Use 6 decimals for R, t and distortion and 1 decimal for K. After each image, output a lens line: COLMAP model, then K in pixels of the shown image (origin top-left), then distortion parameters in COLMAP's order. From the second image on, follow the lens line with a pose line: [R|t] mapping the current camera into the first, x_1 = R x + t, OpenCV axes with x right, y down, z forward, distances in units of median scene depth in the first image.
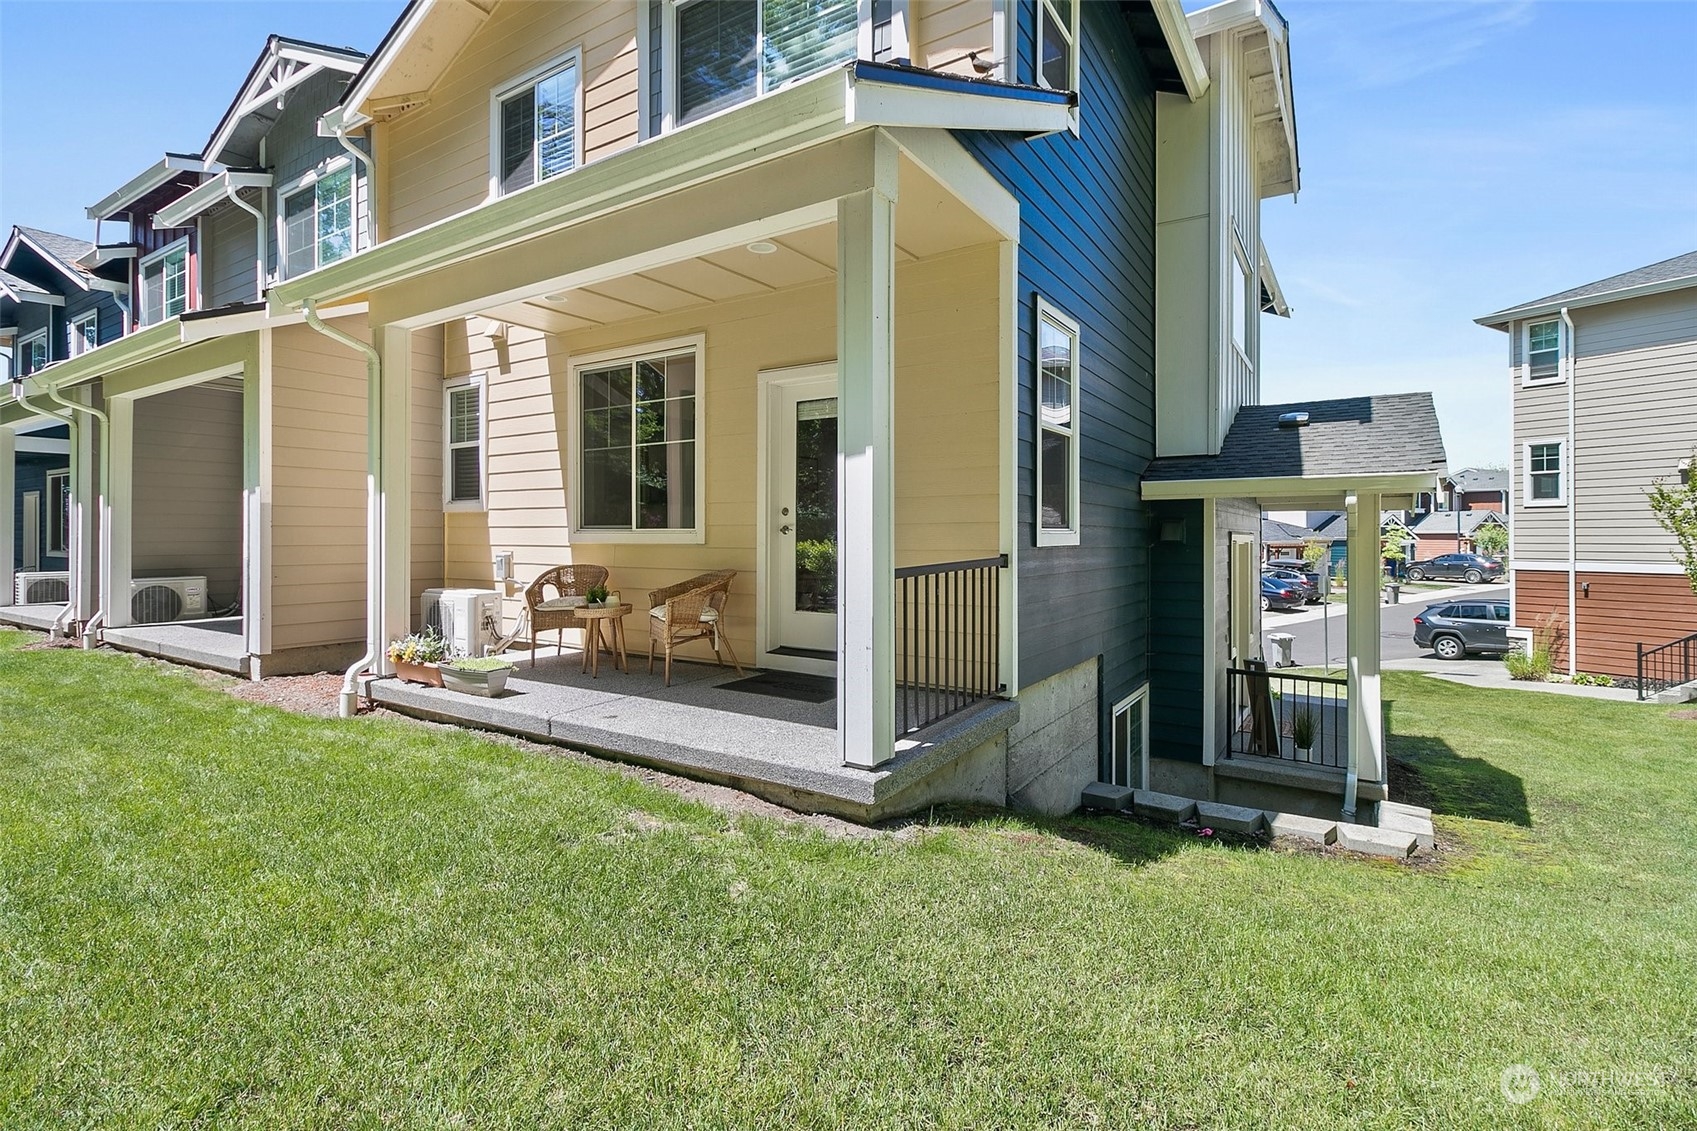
lens RADIAL K [[793.9, 0, 843.2], [0, 793.9, 534.0], [0, 0, 1]] dist [-0.000305, -0.000310]
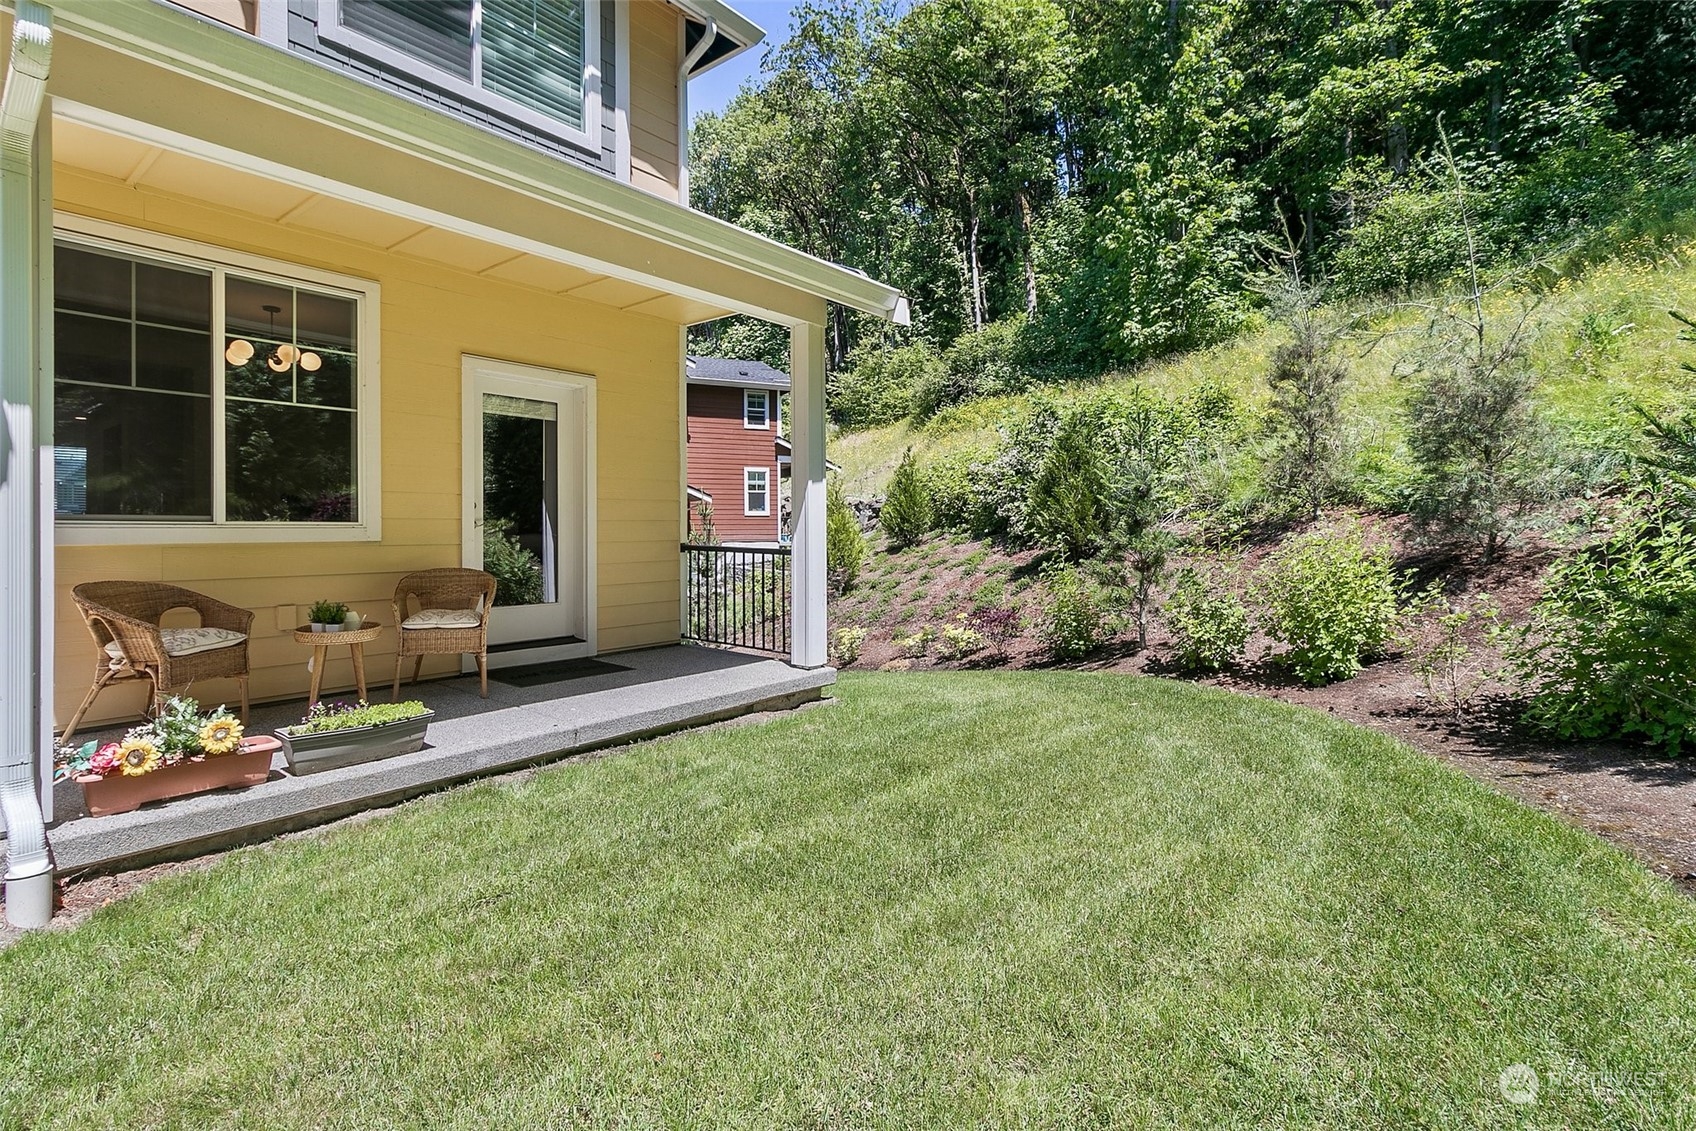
lens RADIAL K [[793.5, 0, 842.7], [0, 793.5, 534.0], [0, 0, 1]] dist [-0.000305, -0.000310]
pose [[0.096094, -0.010041, 0.995322, -0.948103], [0.003880, 0.999945, 0.009713, -0.000066], [-0.995365, 0.002928, 0.096127, 0.444171]]
